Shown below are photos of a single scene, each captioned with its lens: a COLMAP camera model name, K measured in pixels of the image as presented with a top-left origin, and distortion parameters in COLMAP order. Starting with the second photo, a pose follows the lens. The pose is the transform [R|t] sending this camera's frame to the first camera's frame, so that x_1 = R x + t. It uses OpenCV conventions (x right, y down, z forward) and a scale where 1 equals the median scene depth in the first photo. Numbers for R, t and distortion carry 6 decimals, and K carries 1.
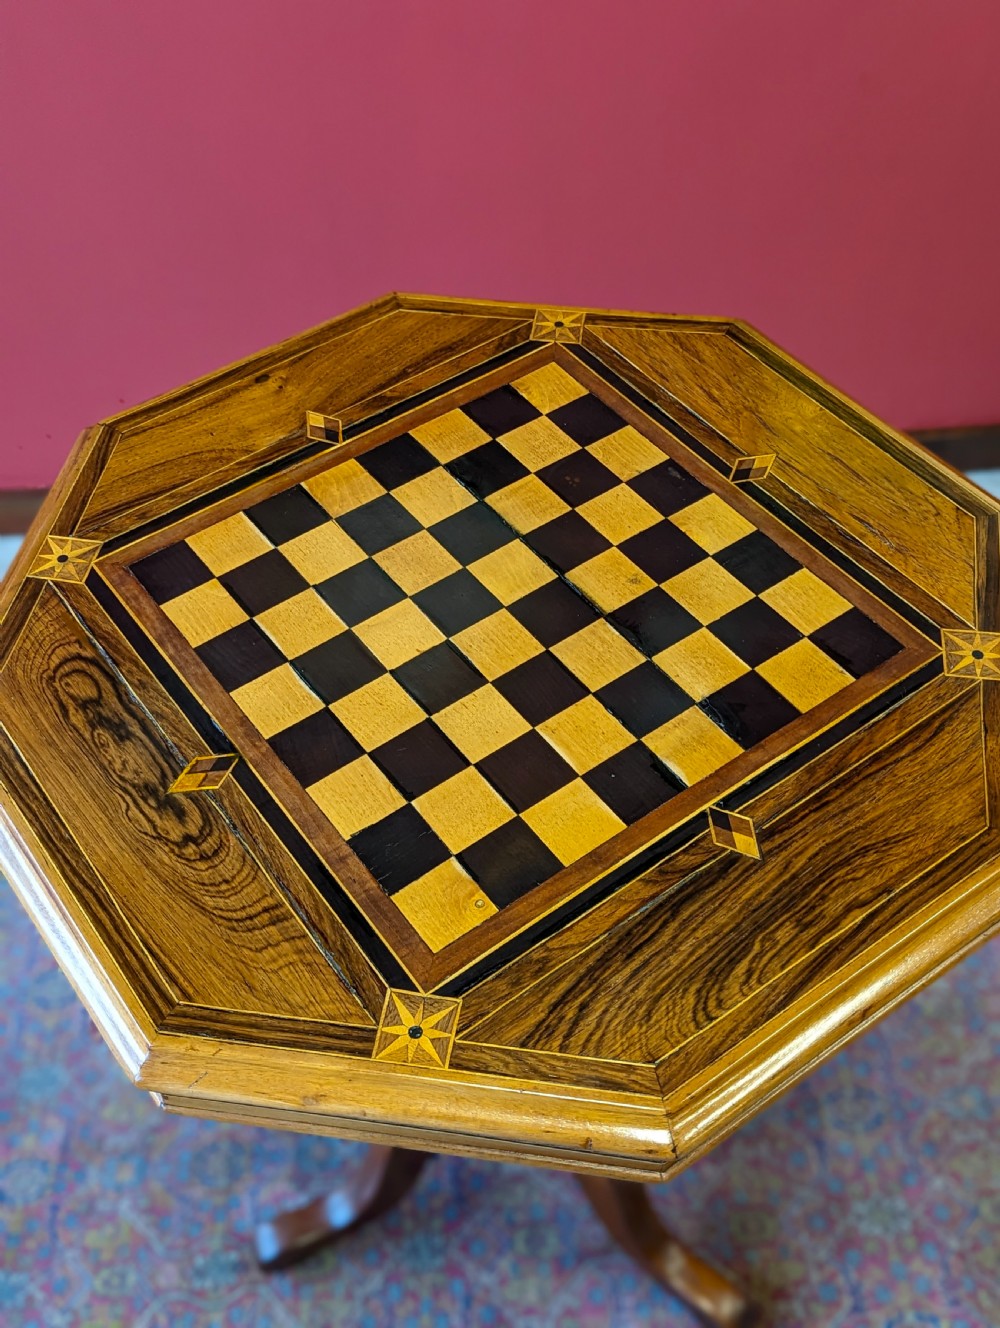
lens RADIAL K [[1417.0, 0, 504.4], [0, 1417.0, 665.8], [0, 0, 1]] dist [0.057028, -0.014295]
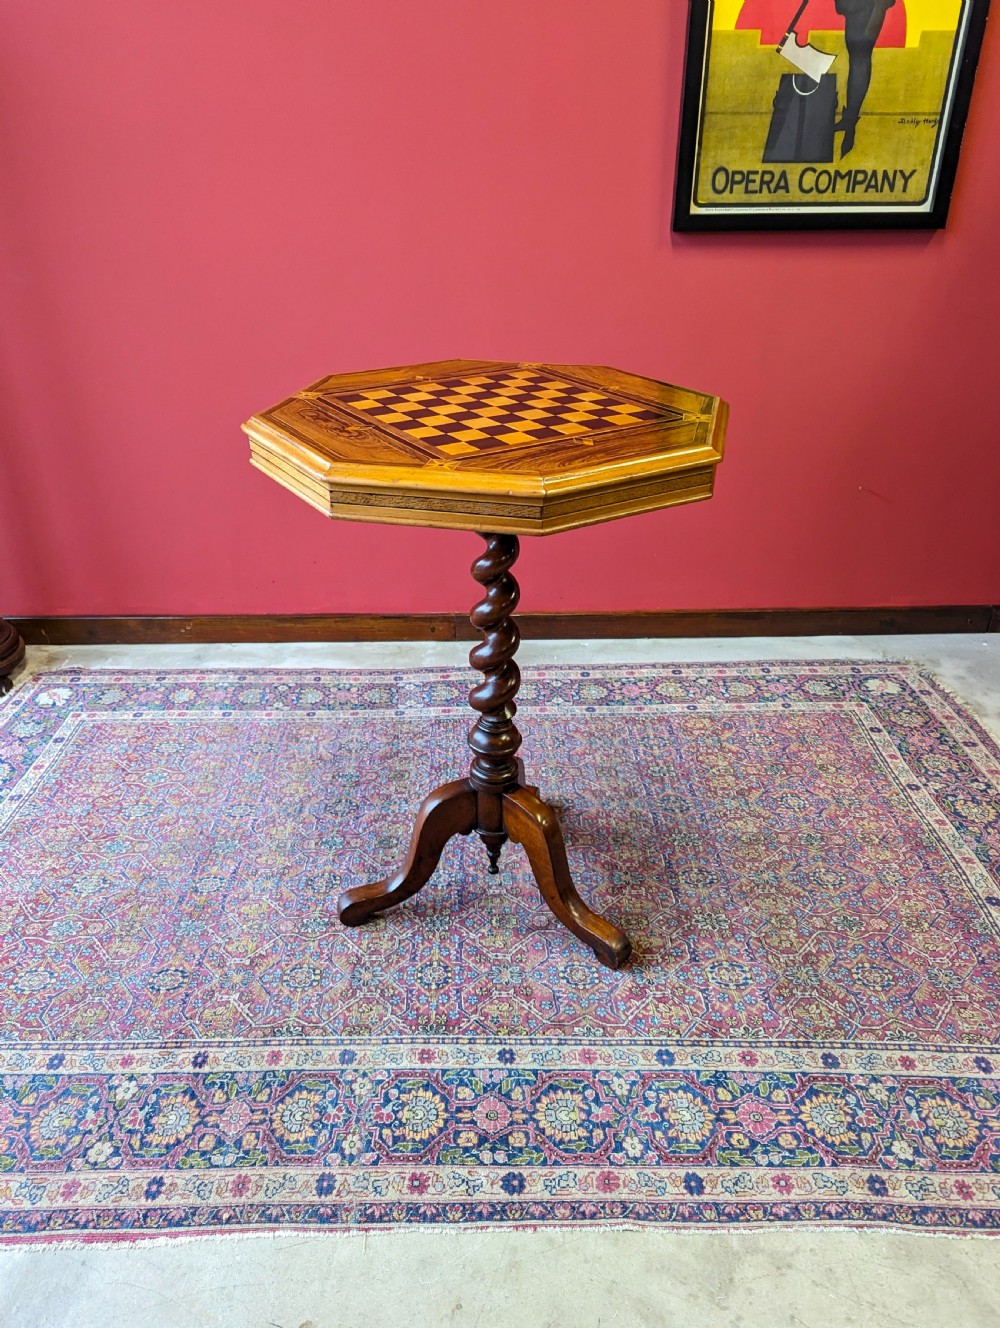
lens RADIAL K [[965.6, 0, 502.9], [0, 965.6, 656.5], [0, 0, 1]] dist [0.061434, -0.042307]
pose [[0.998011, 0.041269, -0.047652, 0.098636], [-0.056175, 0.925235, -0.375214, 0.860074], [0.028605, 0.377145, 0.925713, -0.281173]]
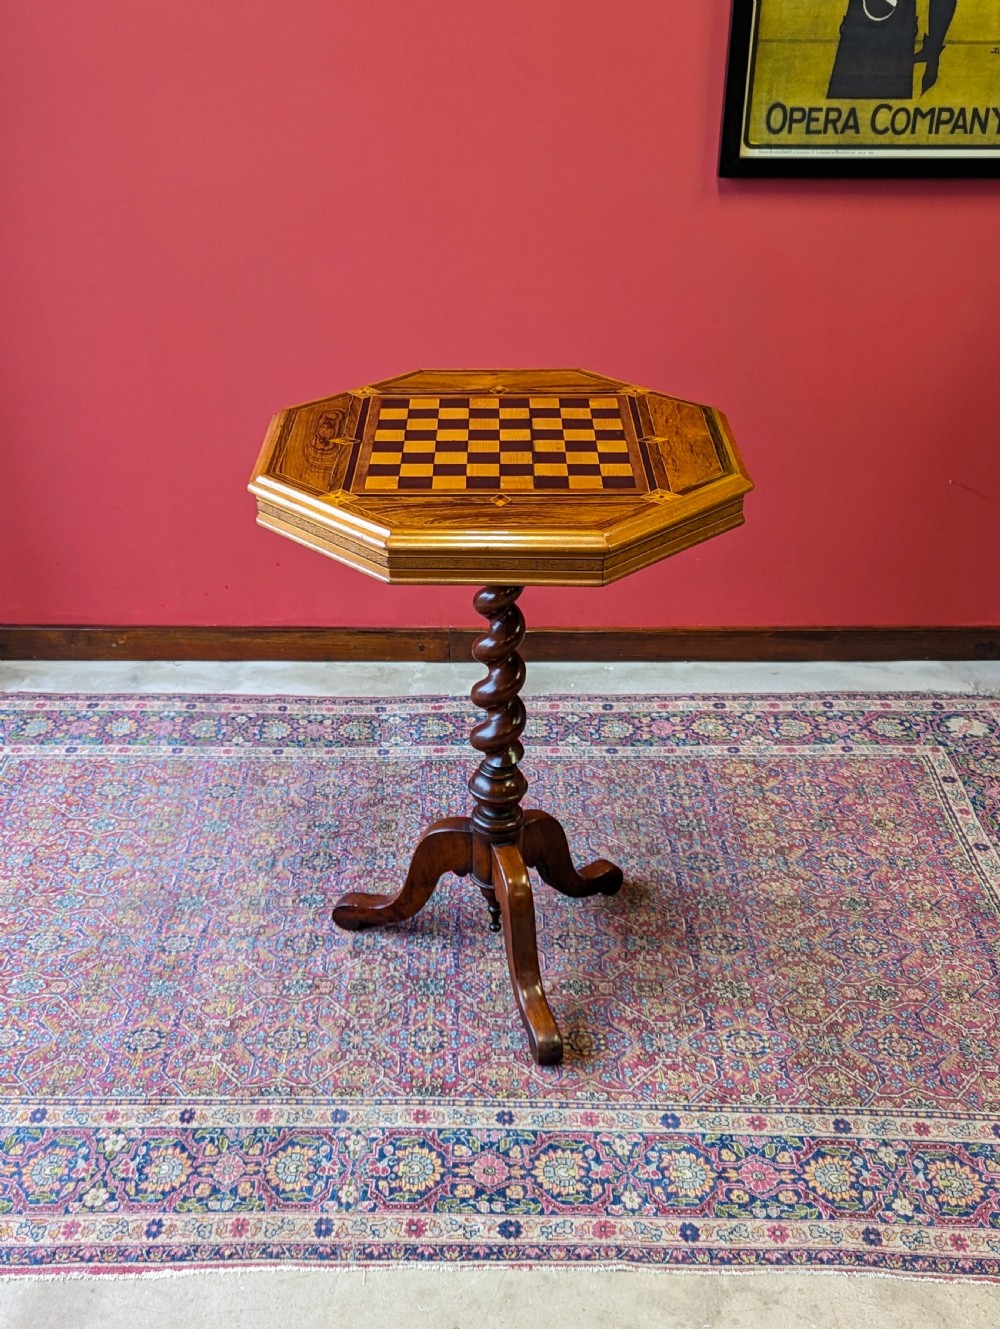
lens RADIAL K [[1493.5, 0, 502.0], [0, 1493.5, 715.4], [0, 0, 1]] dist [0.075023, -0.037867]
pose [[0.997142, 0.055911, -0.050810, 0.134203], [-0.069673, 0.940592, -0.332312, 1.051900], [0.029212, 0.334903, 0.941800, -0.975213]]
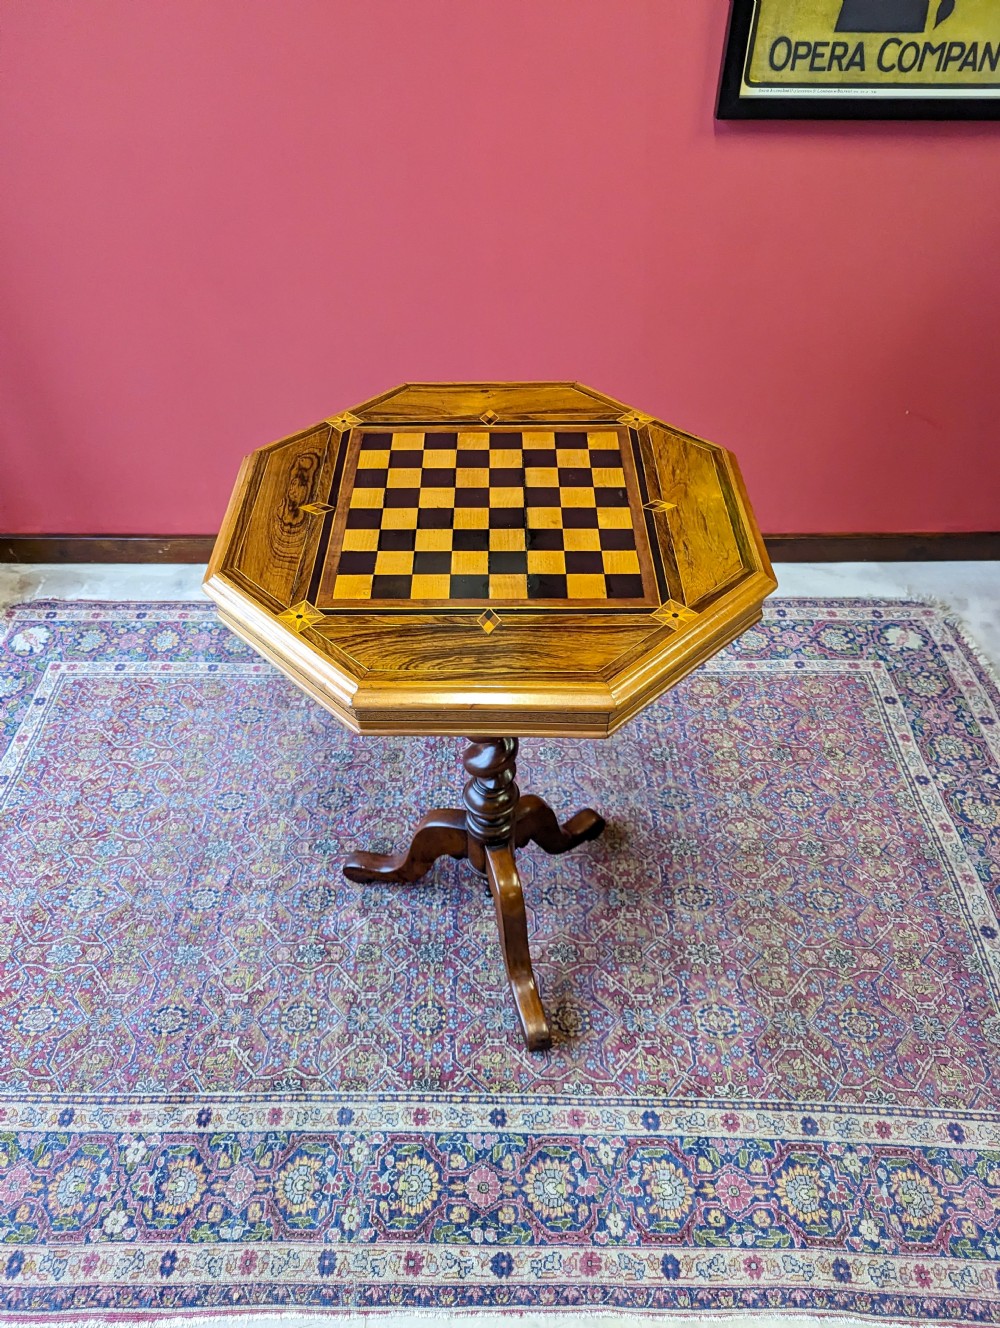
lens RADIAL K [[969.4, 0, 500.6], [0, 969.4, 656.7], [0, 0, 1]] dist [0.055127, -0.039245]
pose [[0.997156, 0.064749, -0.038569, 0.073905], [-0.068402, 0.992383, -0.102453, 0.273661], [0.031642, 0.104800, 0.993990, -0.295594]]
